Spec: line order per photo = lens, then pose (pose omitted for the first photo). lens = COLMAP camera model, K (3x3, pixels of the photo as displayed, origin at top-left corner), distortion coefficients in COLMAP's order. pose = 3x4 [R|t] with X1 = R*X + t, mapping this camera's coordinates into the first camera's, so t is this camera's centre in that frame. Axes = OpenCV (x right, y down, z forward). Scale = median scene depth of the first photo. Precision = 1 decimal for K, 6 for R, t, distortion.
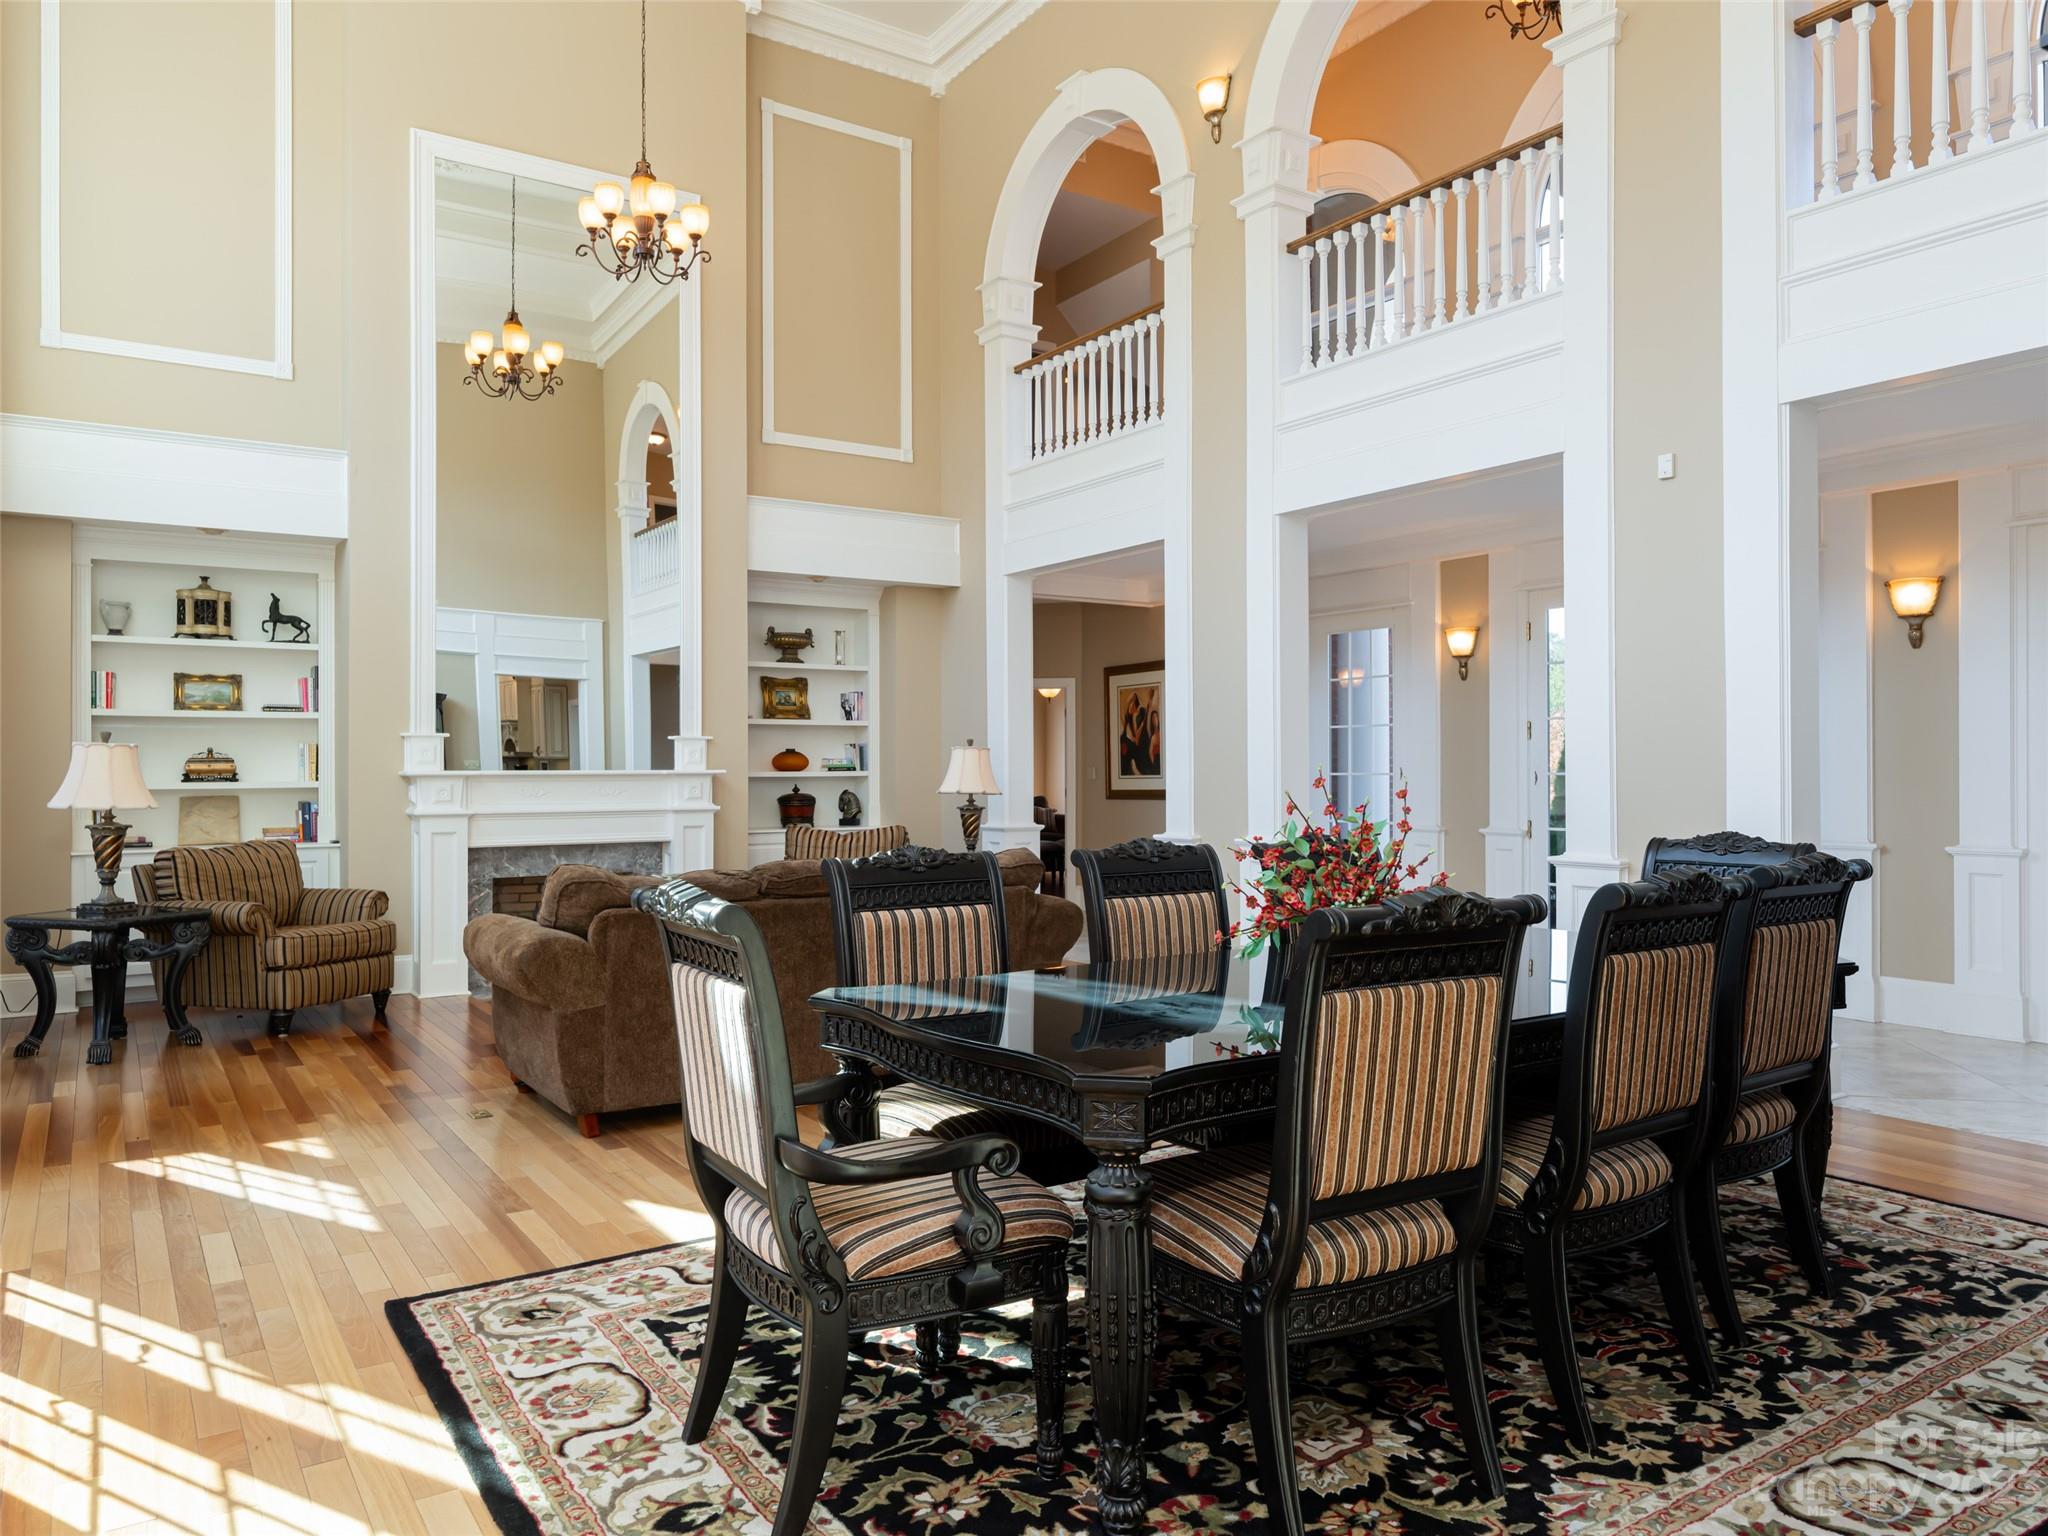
lens RADIAL K [[1373.9, 0, 1024.0], [0, 1373.9, 768.0], [0, 0, 1]] dist [-0.009570, -0.000632]
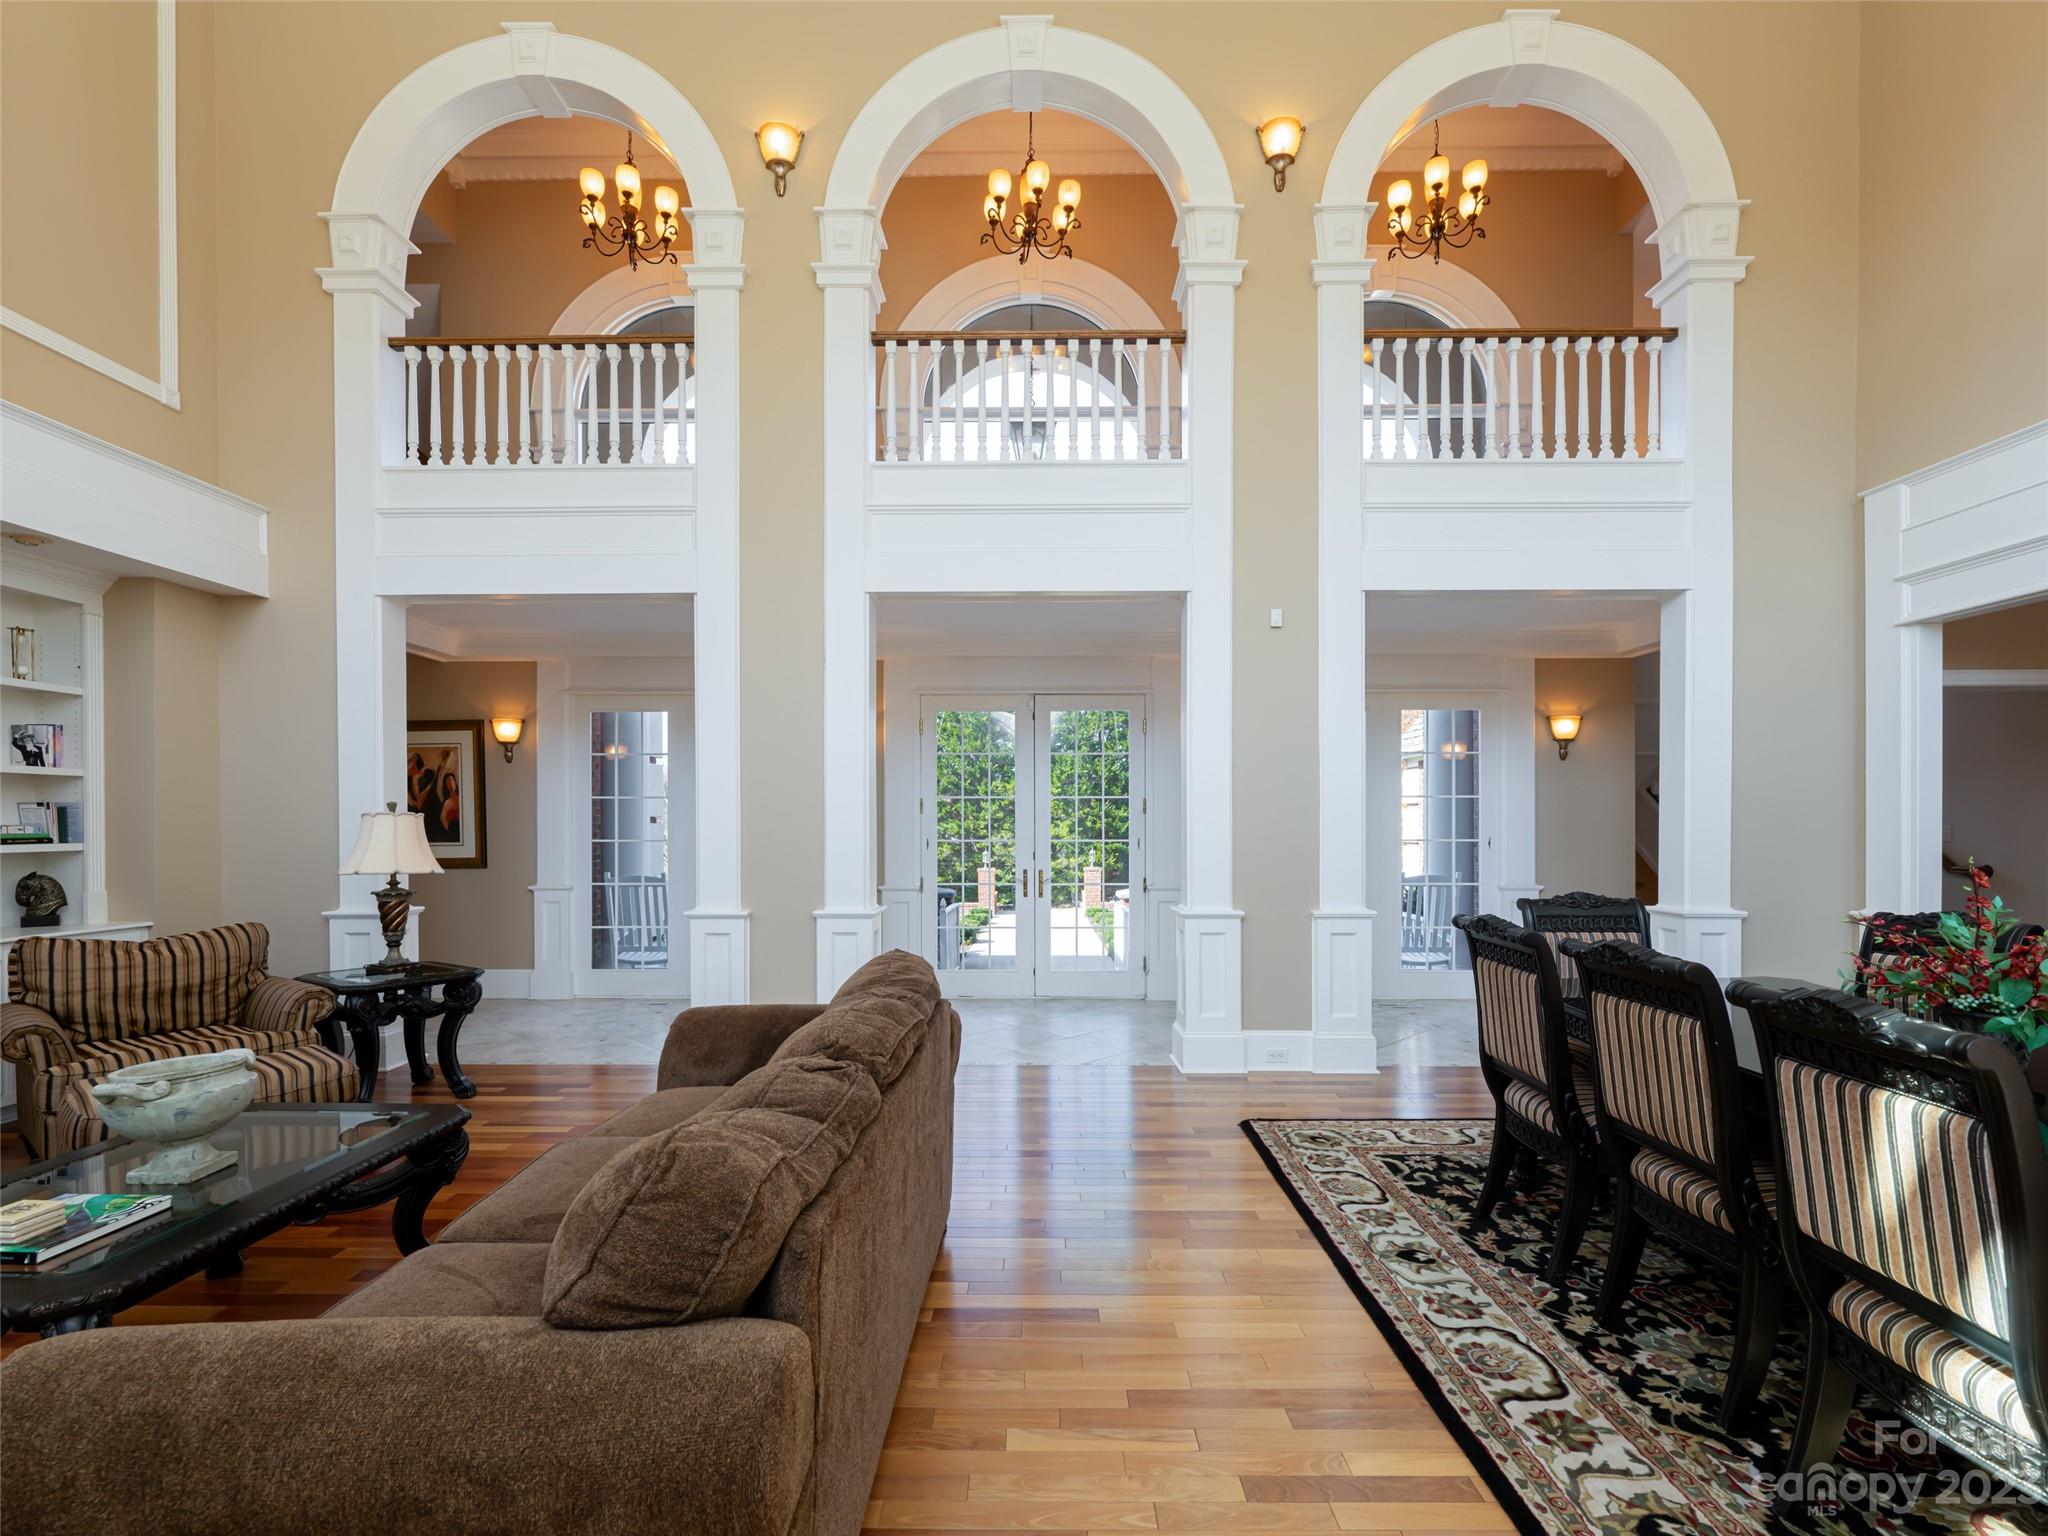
lens RADIAL K [[935.1, 0, 1025.4], [0, 935.1, 834.3], [0, 0, 1]] dist [-0.007594, 0.000216]
pose [[0.556992, -0.002397, 0.830514, -0.240833], [0.002151, 0.999997, 0.001443, -0.002091], [-0.830515, 0.000982, 0.556996, 0.373066]]
